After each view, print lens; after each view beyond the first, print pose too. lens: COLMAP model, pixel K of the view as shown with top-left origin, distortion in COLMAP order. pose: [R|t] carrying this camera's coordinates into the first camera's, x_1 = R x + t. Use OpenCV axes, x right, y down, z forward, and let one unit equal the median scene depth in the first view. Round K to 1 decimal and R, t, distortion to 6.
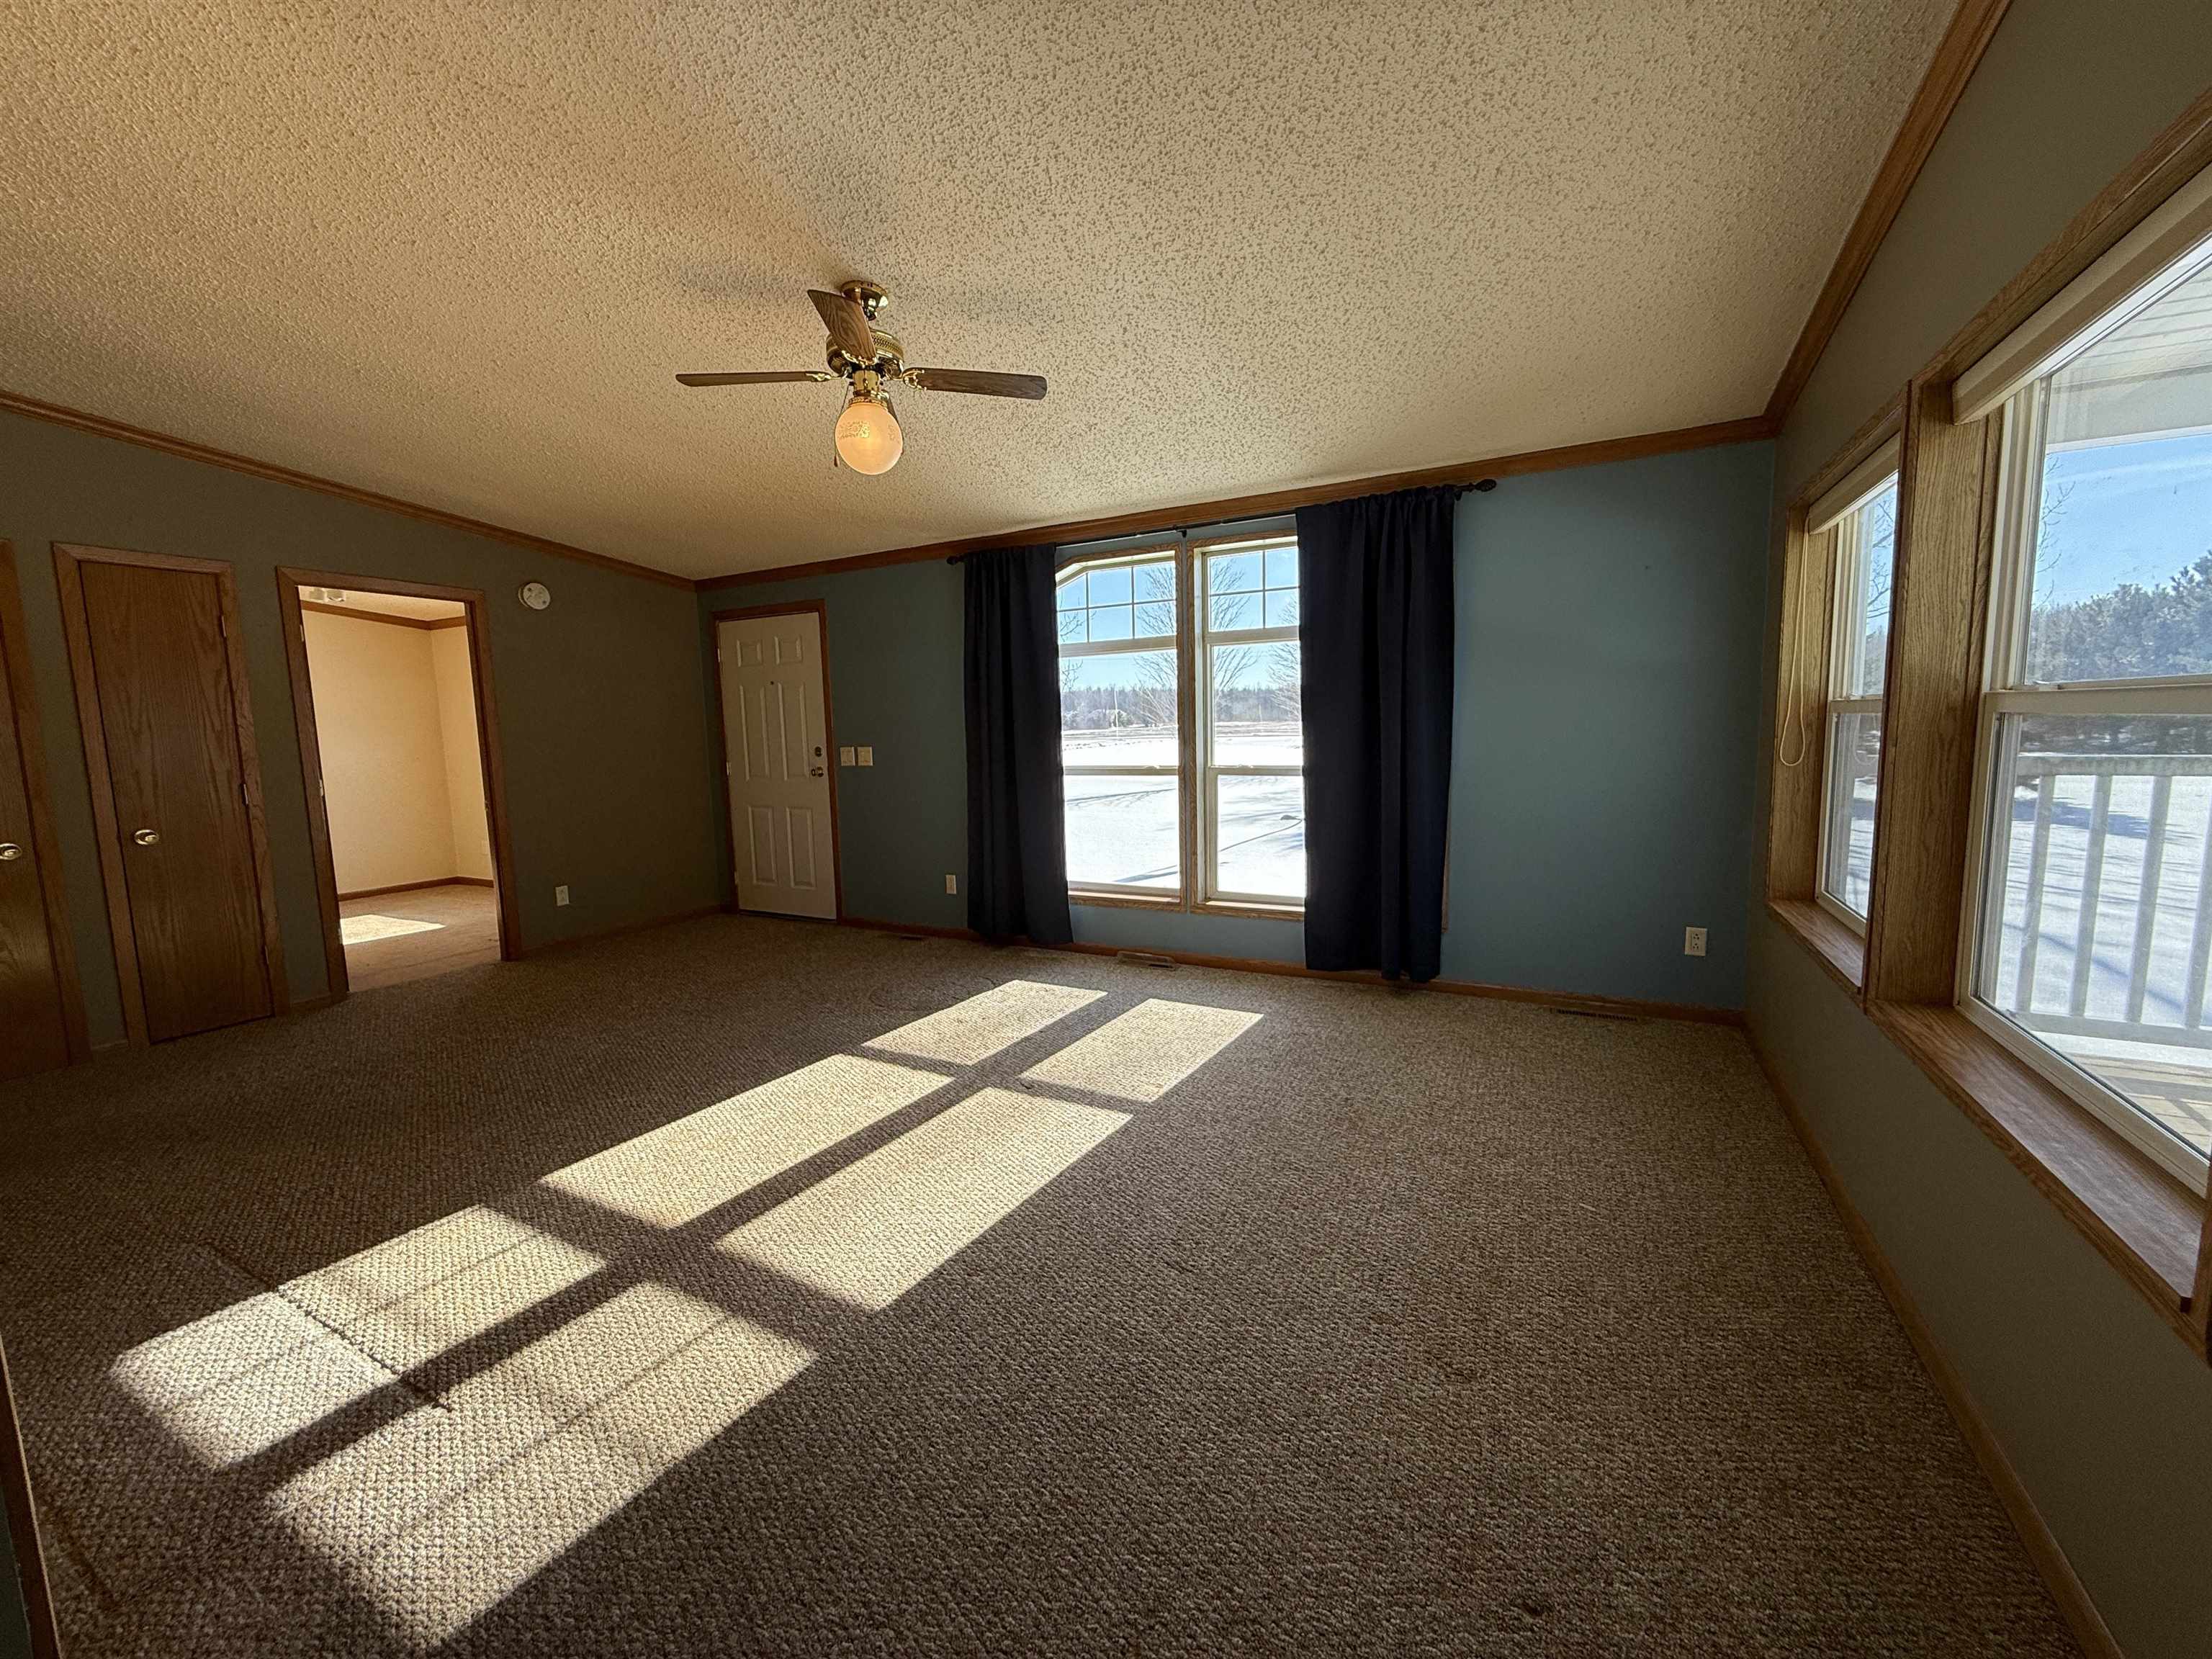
lens RADIAL K [[876.5, 0, 1105.1], [0, 876.5, 836.6], [0, 0, 1]] dist [-0.000511, -0.000119]
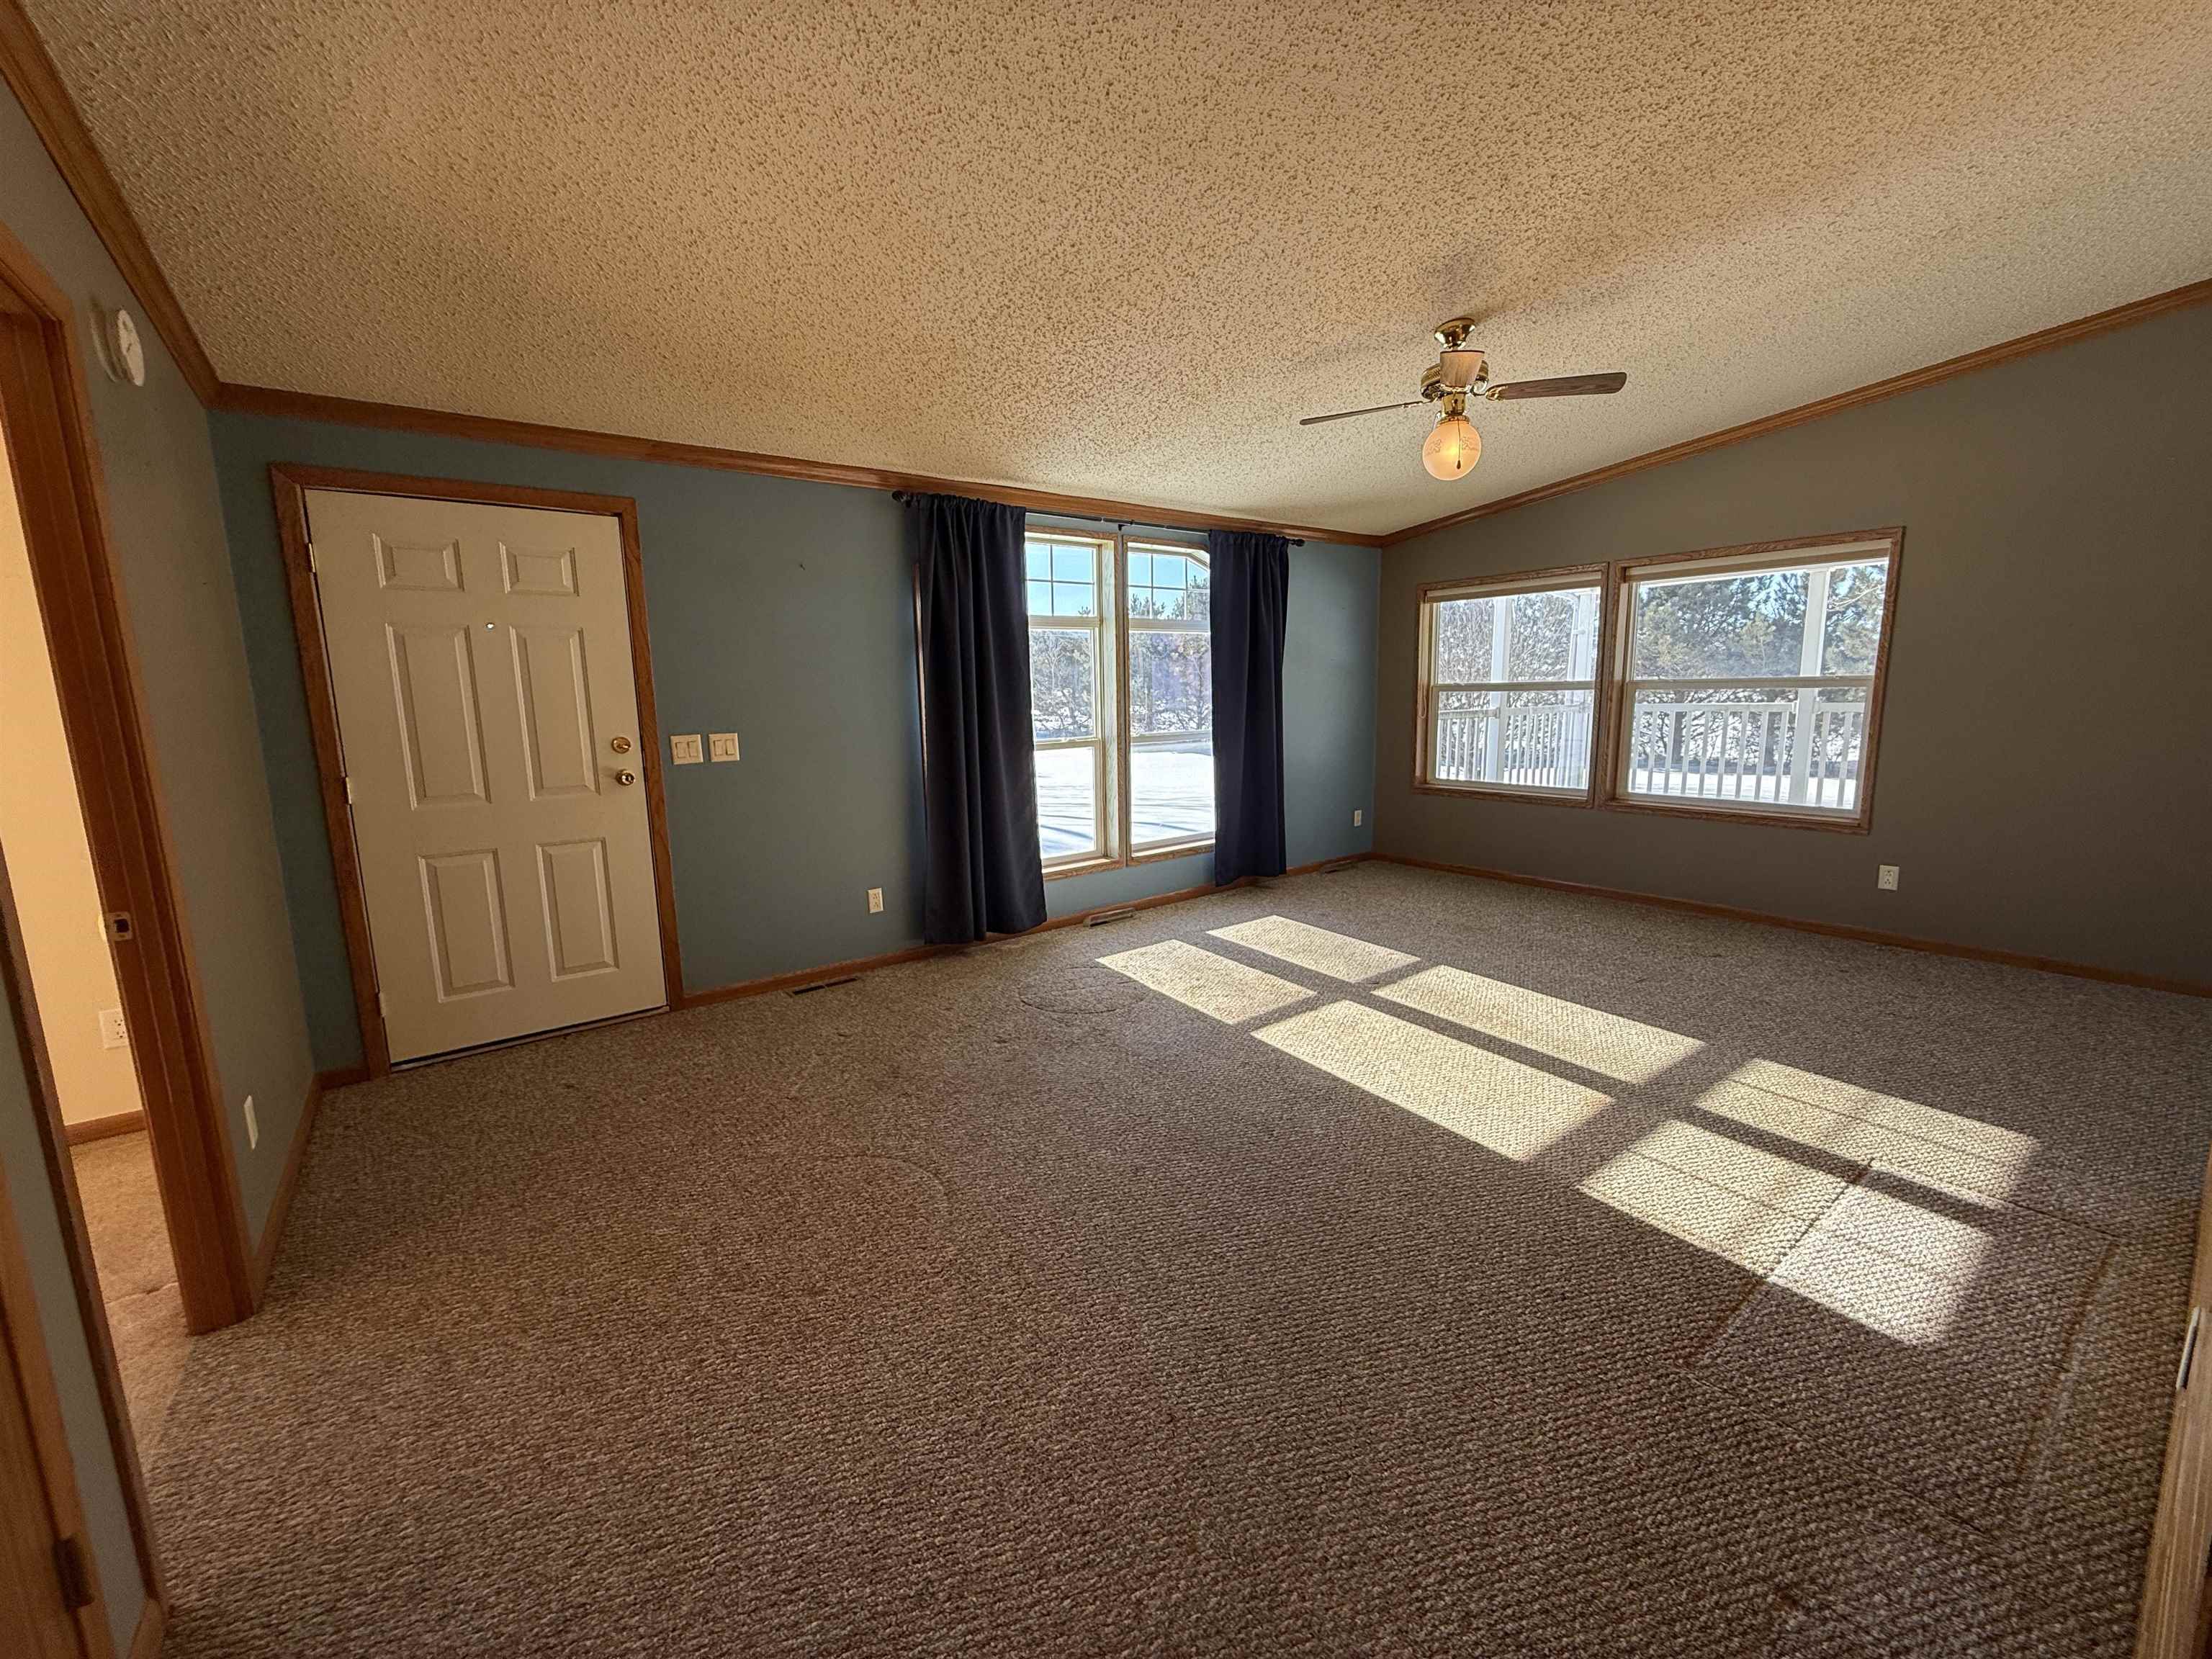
lens RADIAL K [[876.5, 0, 1095.7], [0, 876.5, 824.9], [0, 0, 1]] dist [-0.000511, -0.000119]
pose [[0.429135, -0.124373, 0.894637, -1.225129], [0.126838, 0.988958, 0.076645, -0.076285], [-0.894290, 0.080583, 0.440172, 0.714820]]
